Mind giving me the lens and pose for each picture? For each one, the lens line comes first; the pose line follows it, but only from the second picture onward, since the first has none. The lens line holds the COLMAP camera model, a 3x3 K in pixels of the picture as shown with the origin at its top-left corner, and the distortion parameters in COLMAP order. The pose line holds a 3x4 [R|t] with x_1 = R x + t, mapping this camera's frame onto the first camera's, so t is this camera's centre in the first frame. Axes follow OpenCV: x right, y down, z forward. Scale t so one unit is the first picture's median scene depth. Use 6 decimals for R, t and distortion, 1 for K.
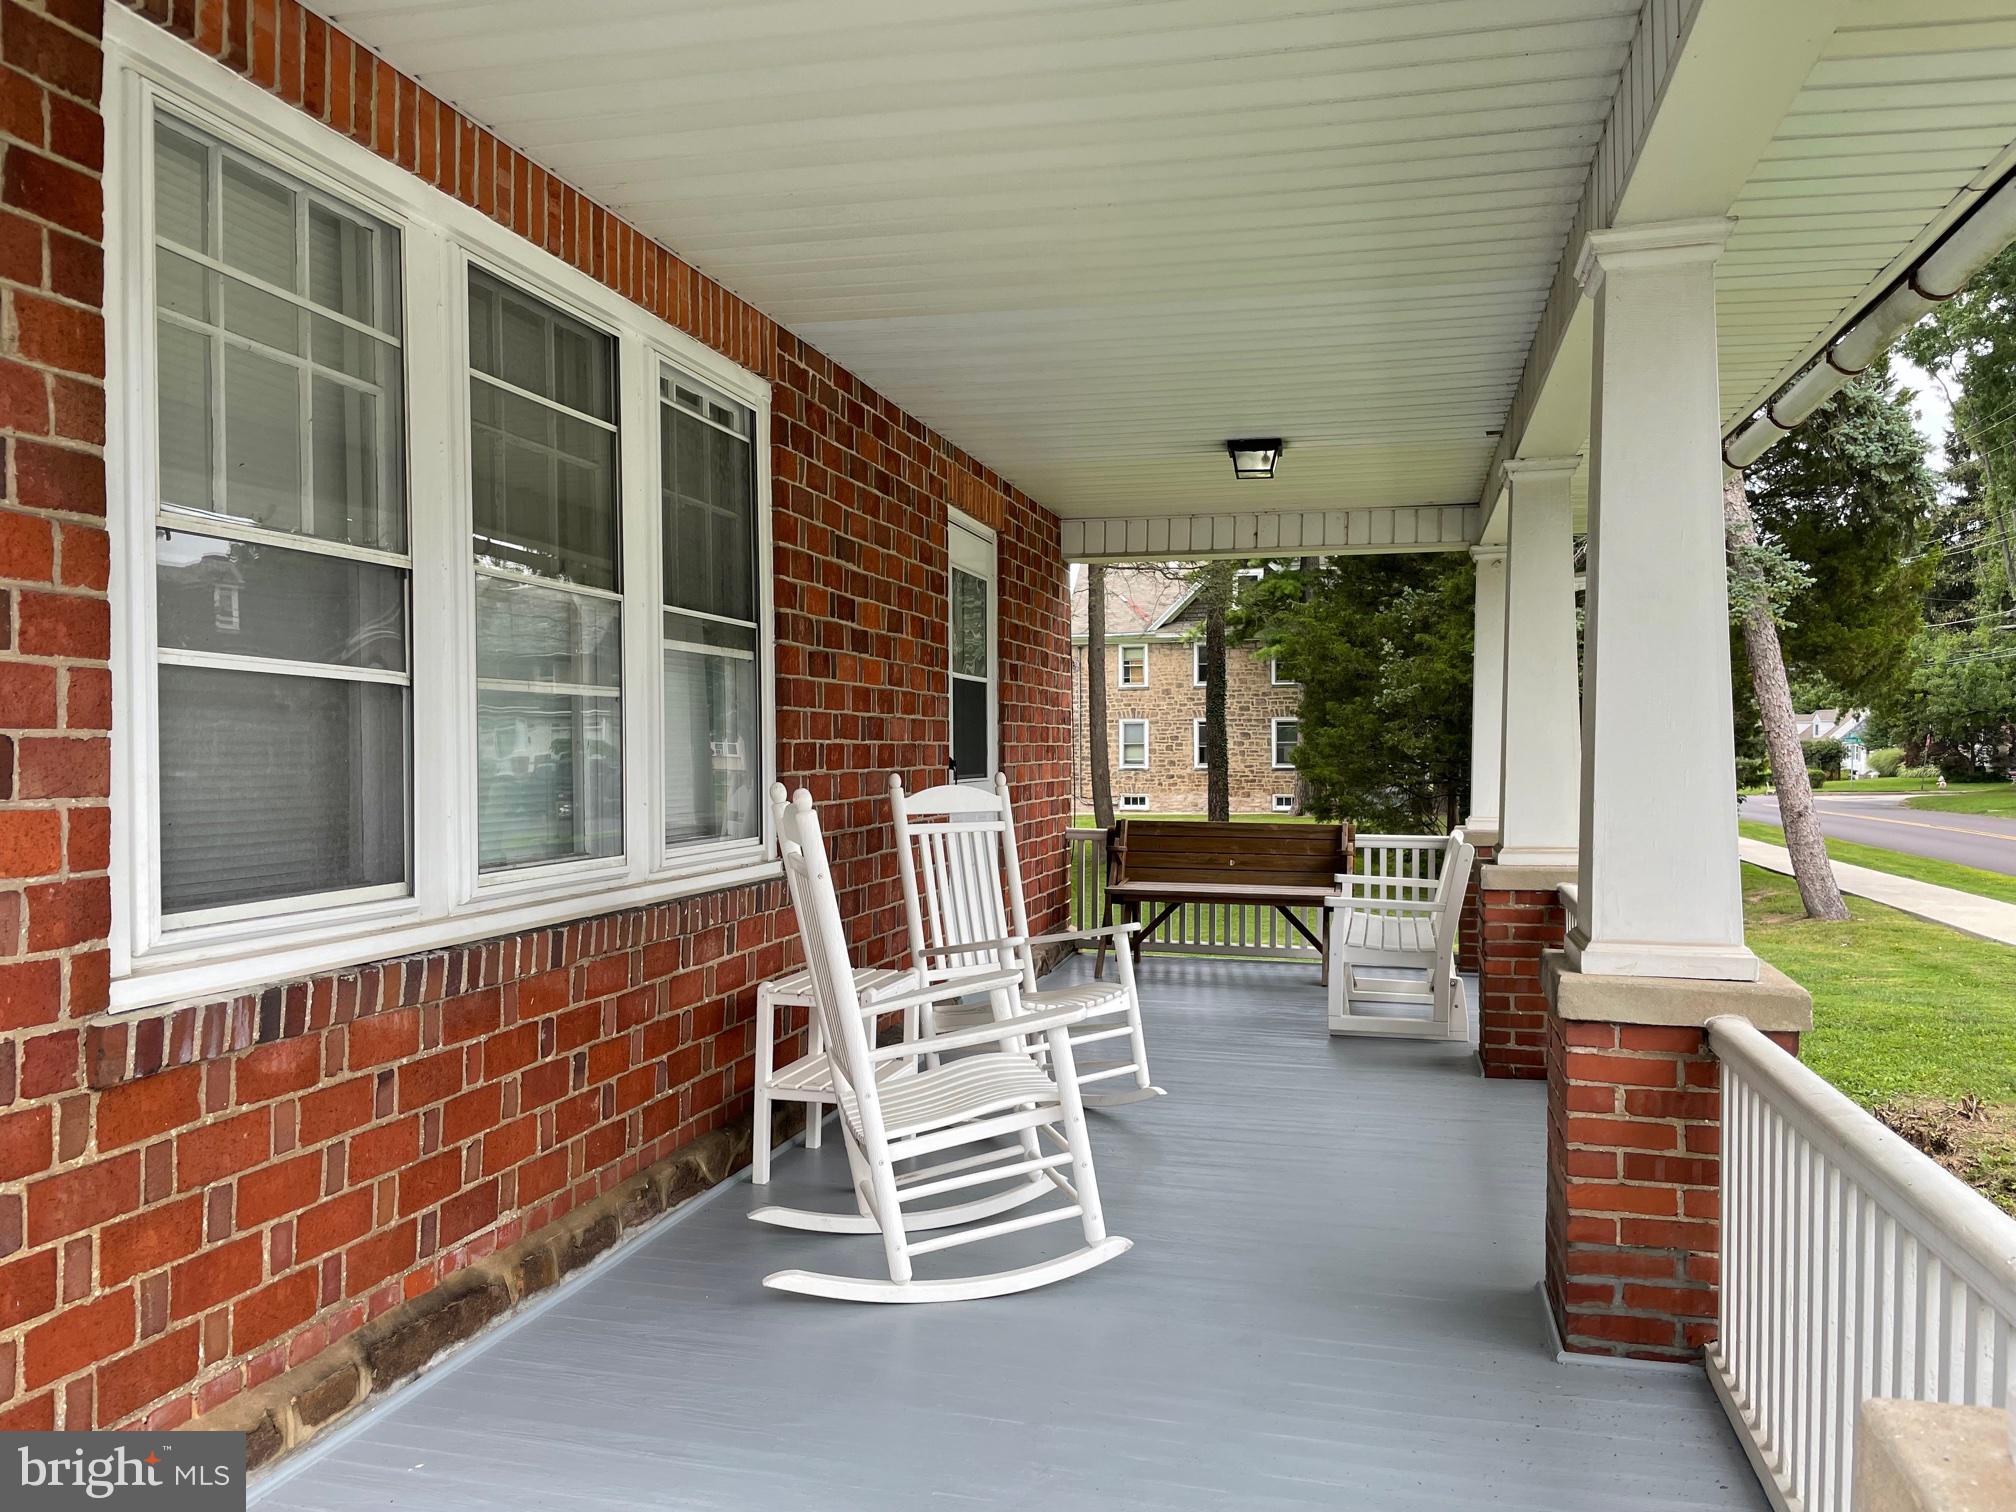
lens RADIAL K [[1524.3, 0, 1008.0], [0, 1524.3, 756.0], [0, 0, 1]] dist [0.090582, -0.126145]
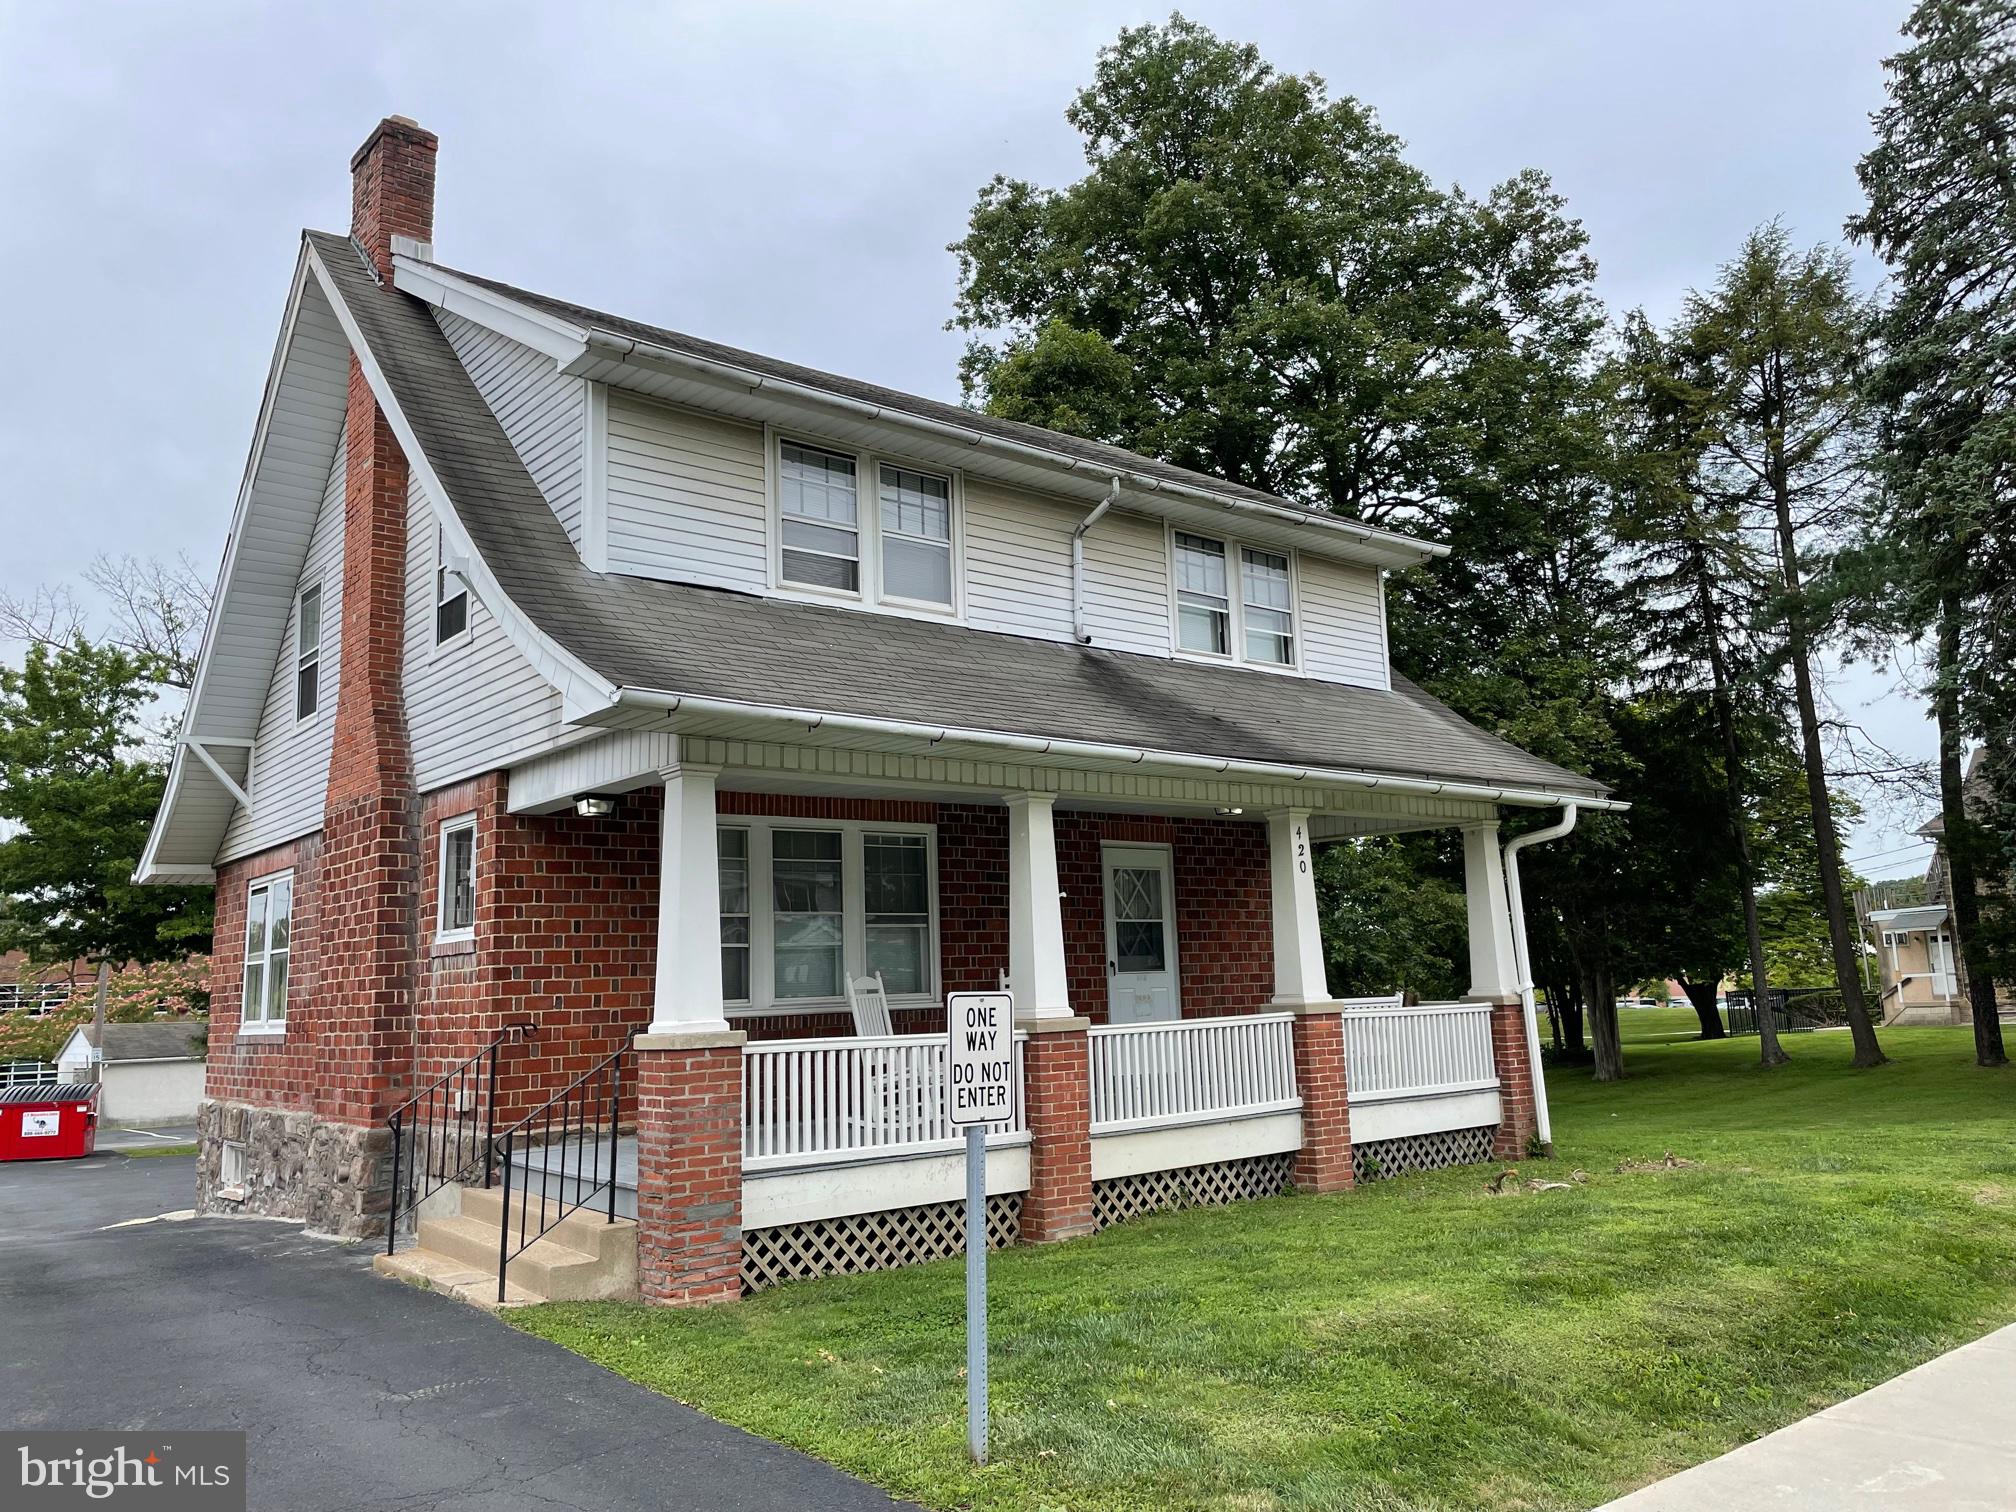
lens RADIAL K [[1498.6, 0, 1016.7], [0, 1498.6, 724.3], [0, 0, 1]] dist [0.082735, -0.115827]
pose [[0.799374, -0.128655, -0.586898, 1.598053], [0.029857, 0.984105, -0.175060, 0.055779], [0.600091, 0.122416, 0.790509, -1.081243]]
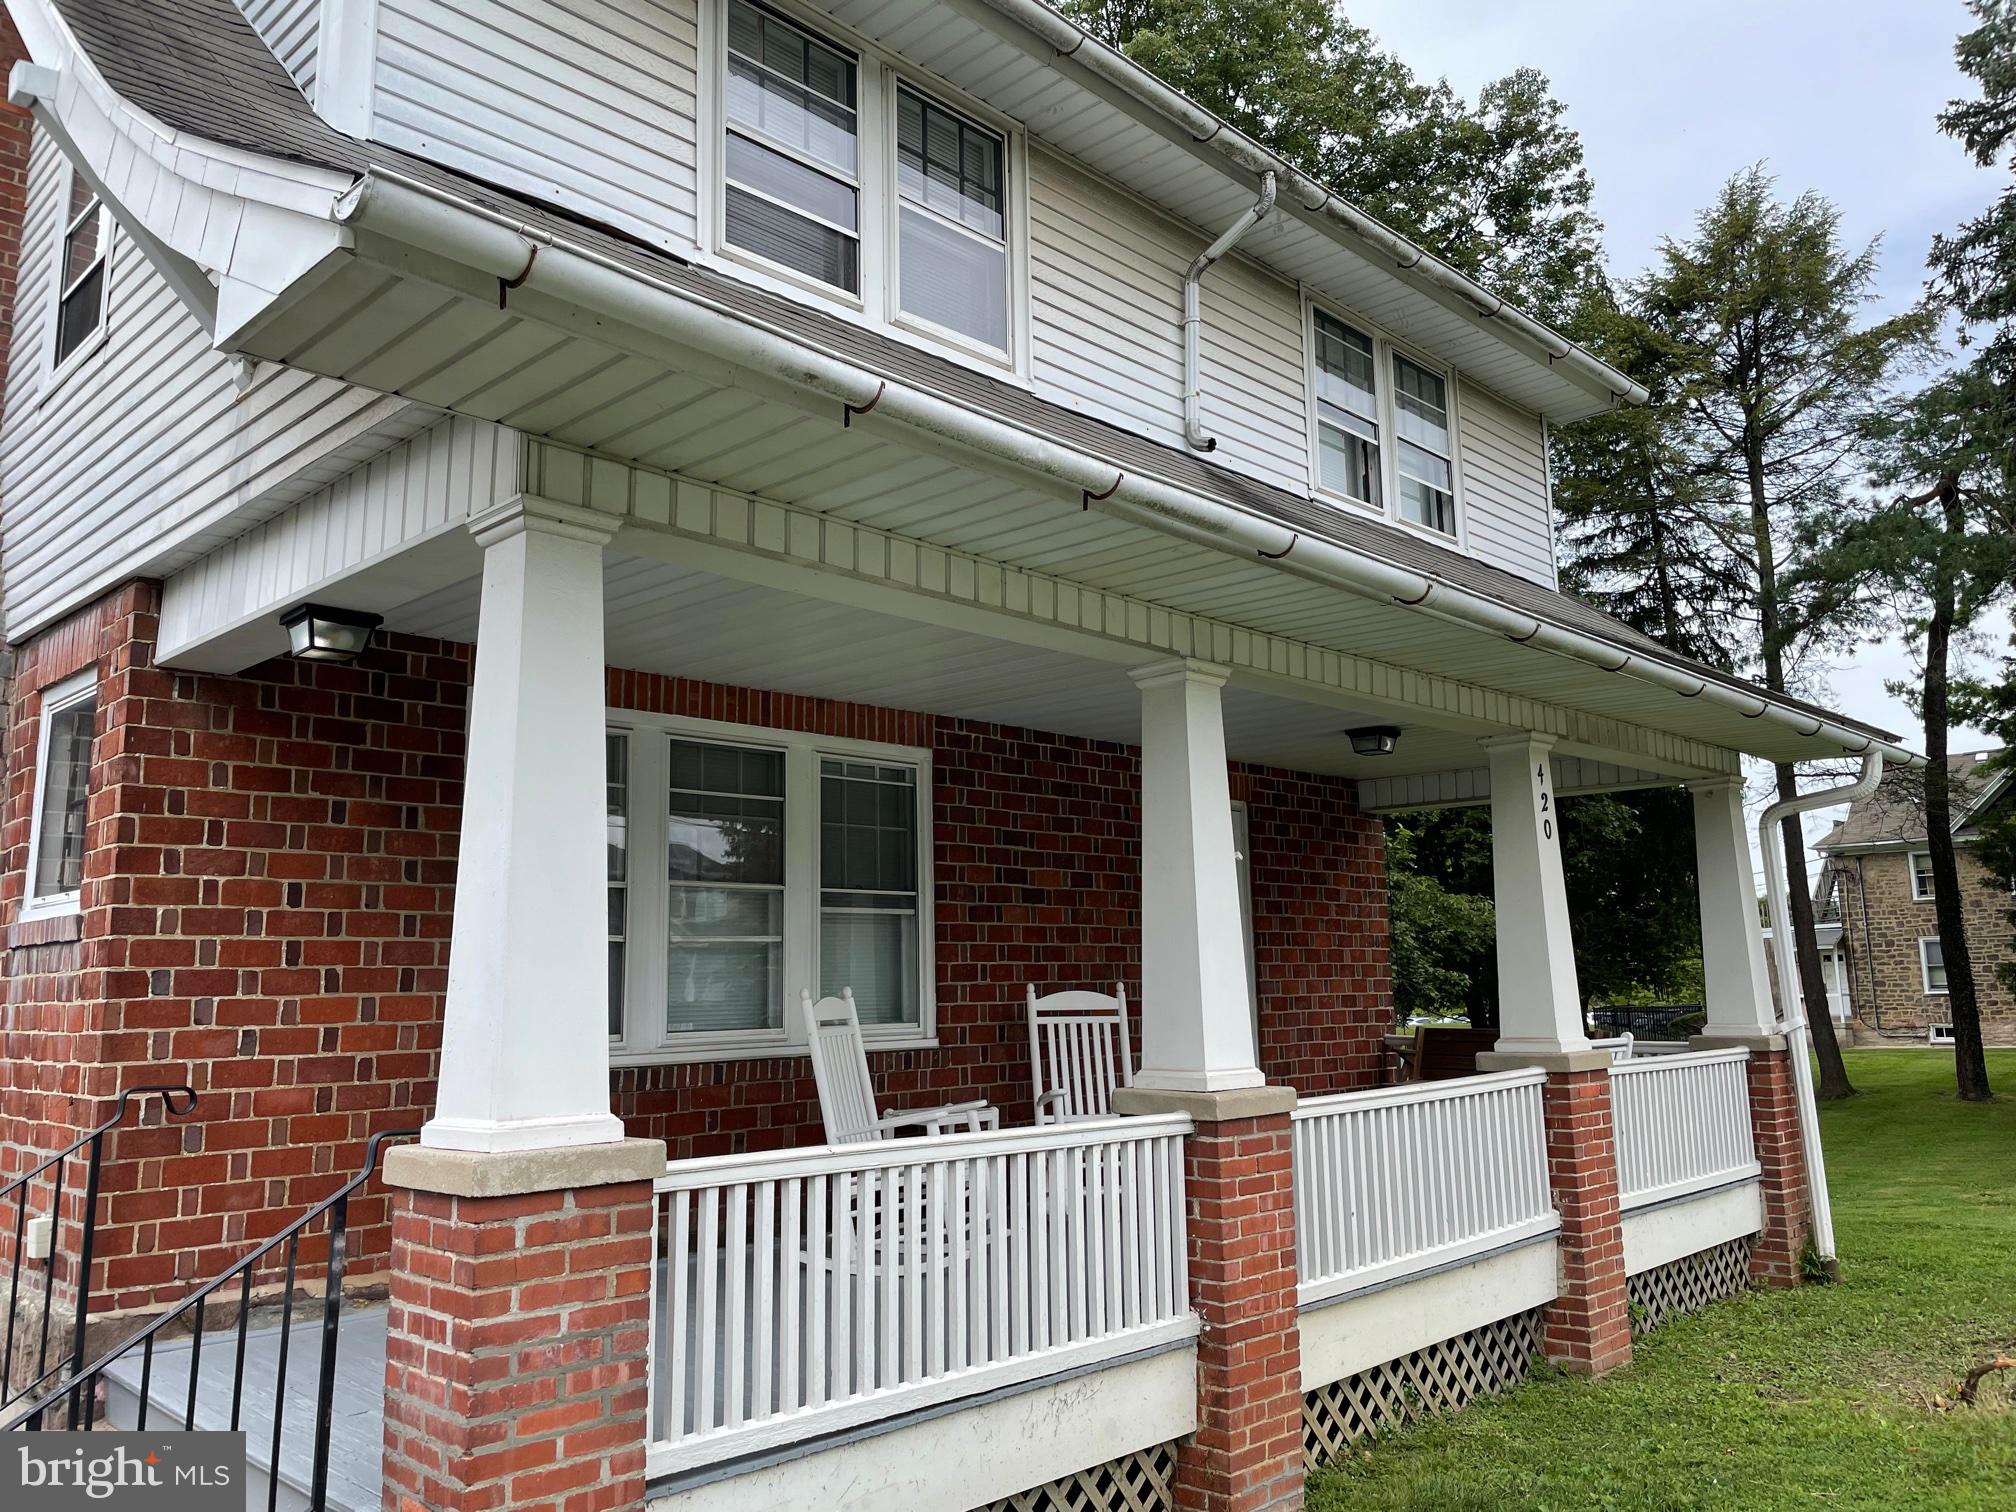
lens RADIAL K [[1506.6, 0, 1014.0], [0, 1506.6, 729.0], [0, 0, 1]] dist [0.068290, -0.088334]
pose [[0.863481, -0.097659, -0.494836, 0.769564], [0.013762, 0.985273, -0.170434, 0.020078], [0.504193, 0.140357, 0.852109, -0.383148]]
